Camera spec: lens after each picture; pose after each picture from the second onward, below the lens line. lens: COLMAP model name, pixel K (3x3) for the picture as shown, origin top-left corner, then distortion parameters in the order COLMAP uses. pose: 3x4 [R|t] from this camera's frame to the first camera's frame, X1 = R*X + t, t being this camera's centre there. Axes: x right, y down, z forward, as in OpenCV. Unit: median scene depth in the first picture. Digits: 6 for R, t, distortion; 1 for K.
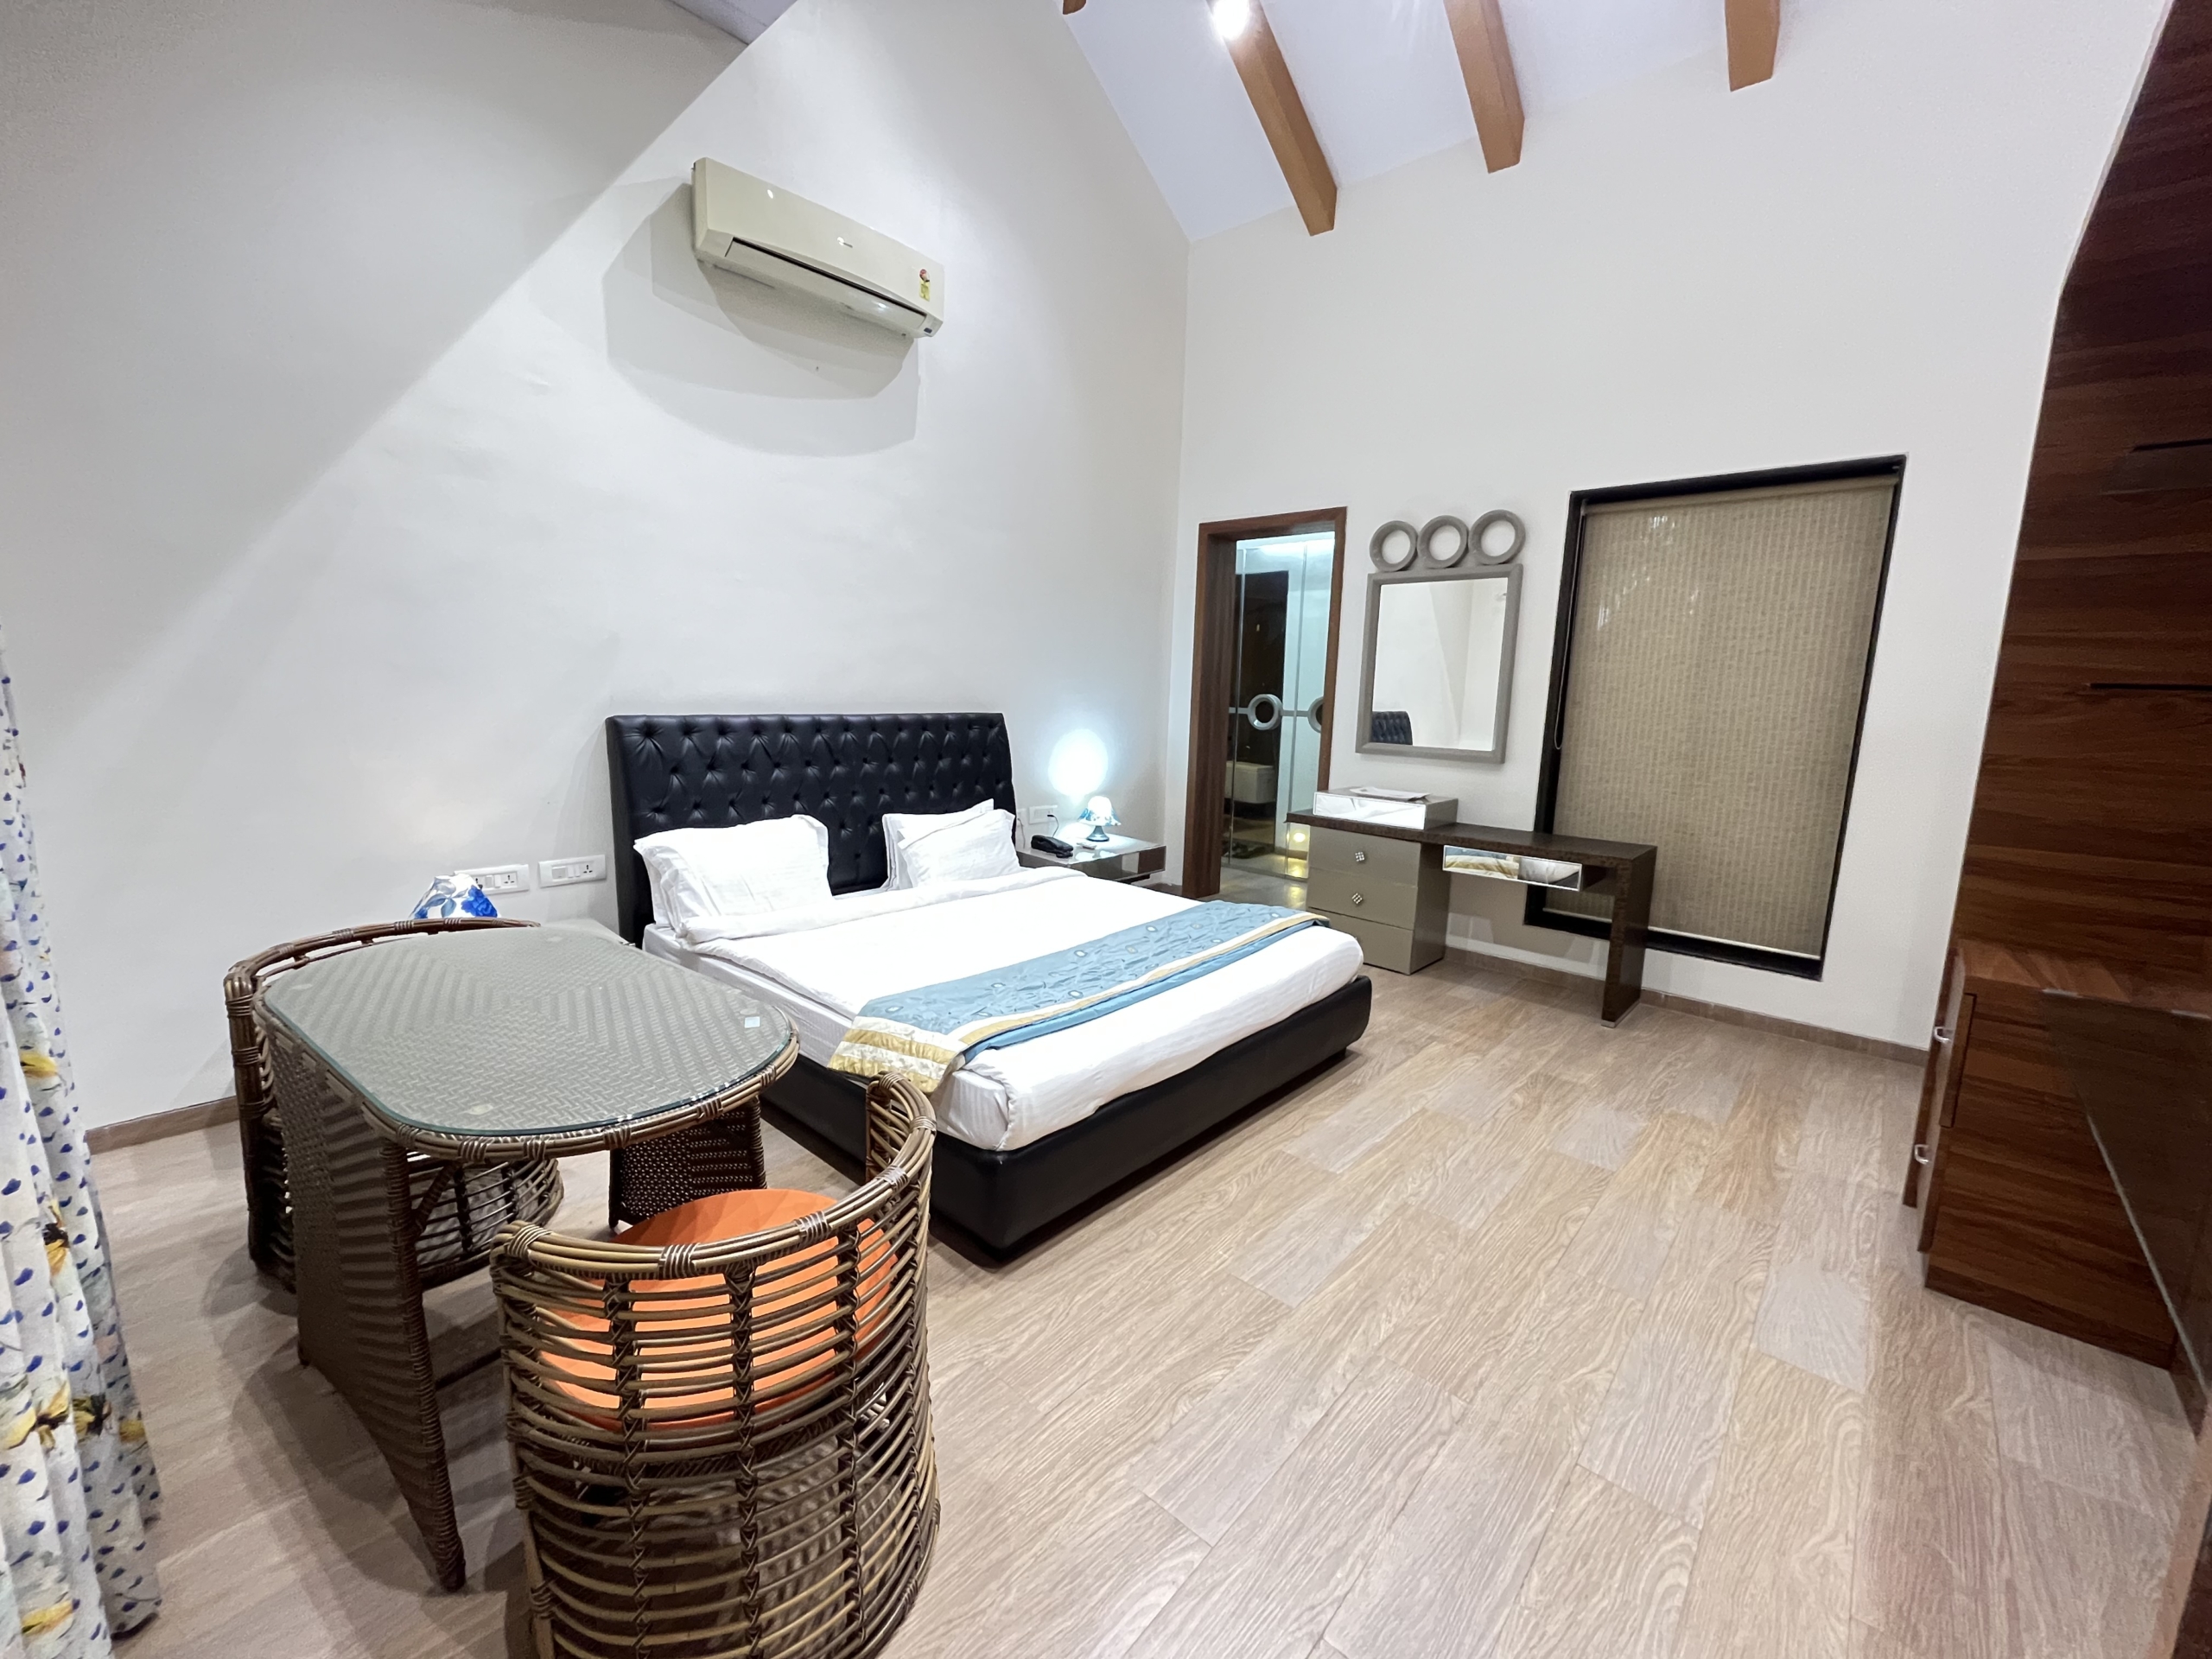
lens RADIAL K [[893.3, 0, 1104.9], [0, 893.3, 825.0], [0, 0, 1]] dist [-0.002372, -0.000435]
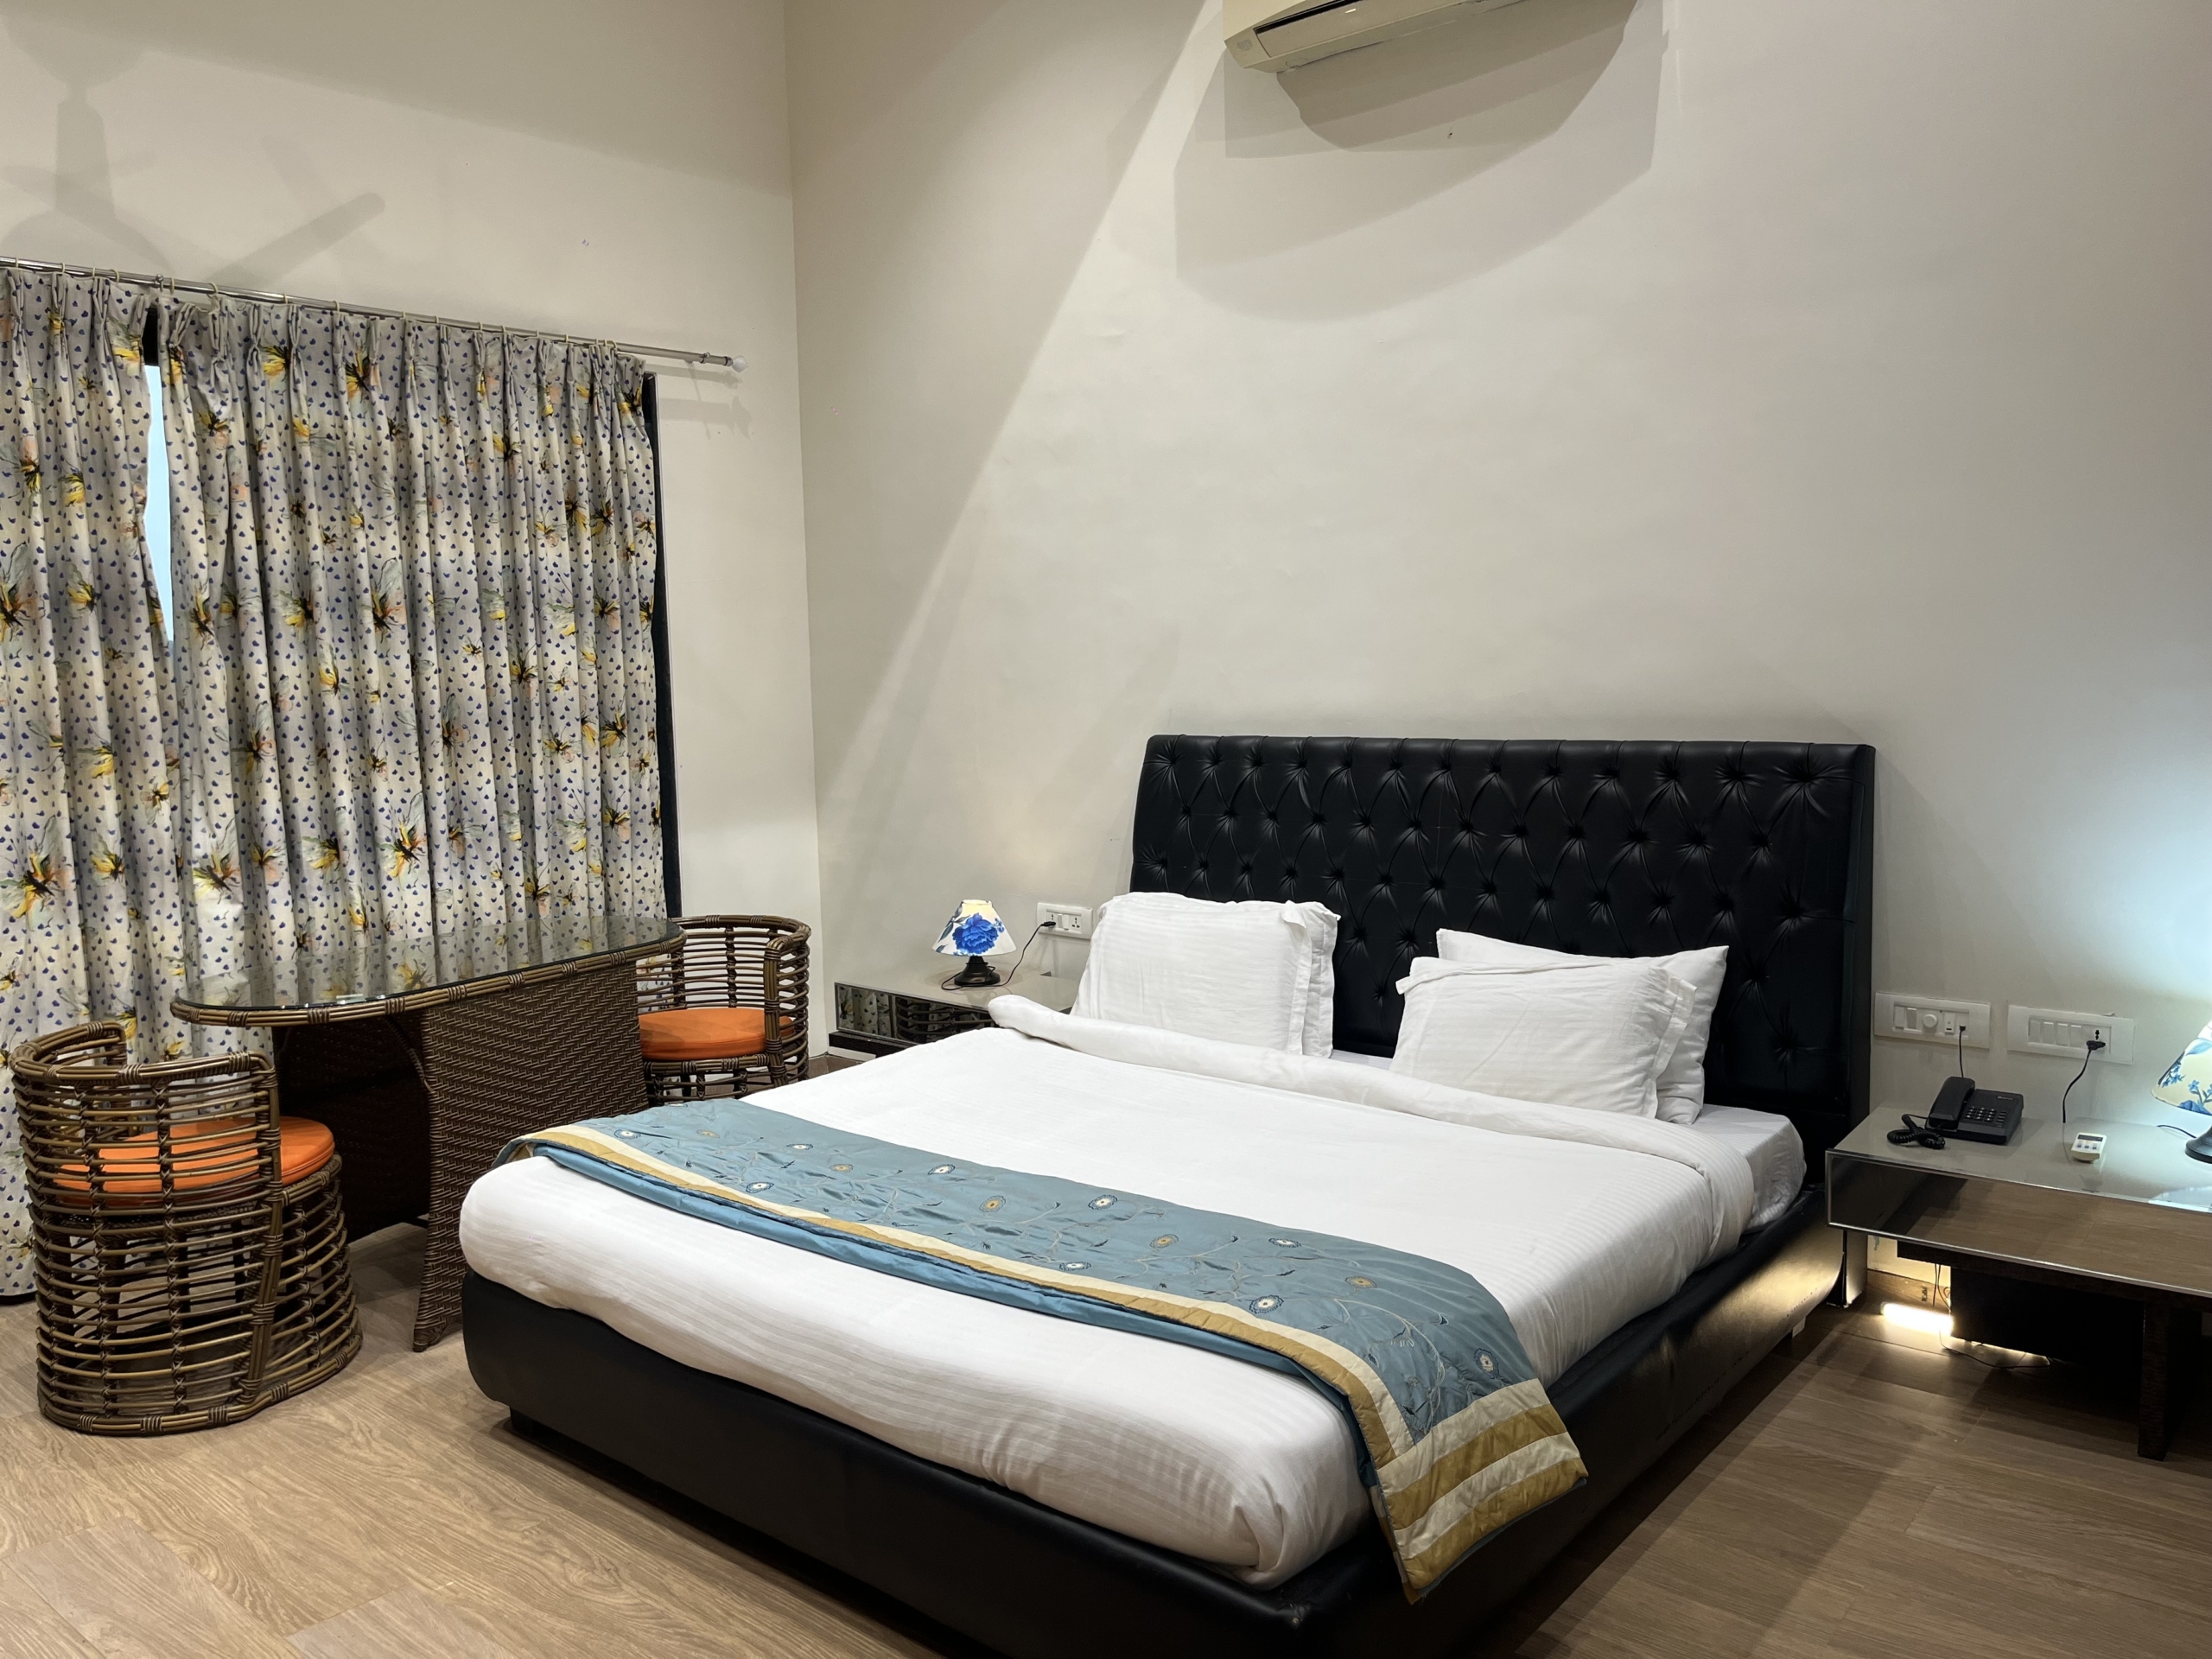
lens RADIAL K [[1675.9, 0, 1107.1], [0, 1675.9, 837.2], [0, 0, 1]] dist [0.066337, -0.088270]
pose [[0.038603, 0.075392, -0.996407, 0.908483], [-0.133525, 0.988596, 0.069628, -0.133896], [0.990293, 0.130358, 0.048229, 0.924576]]
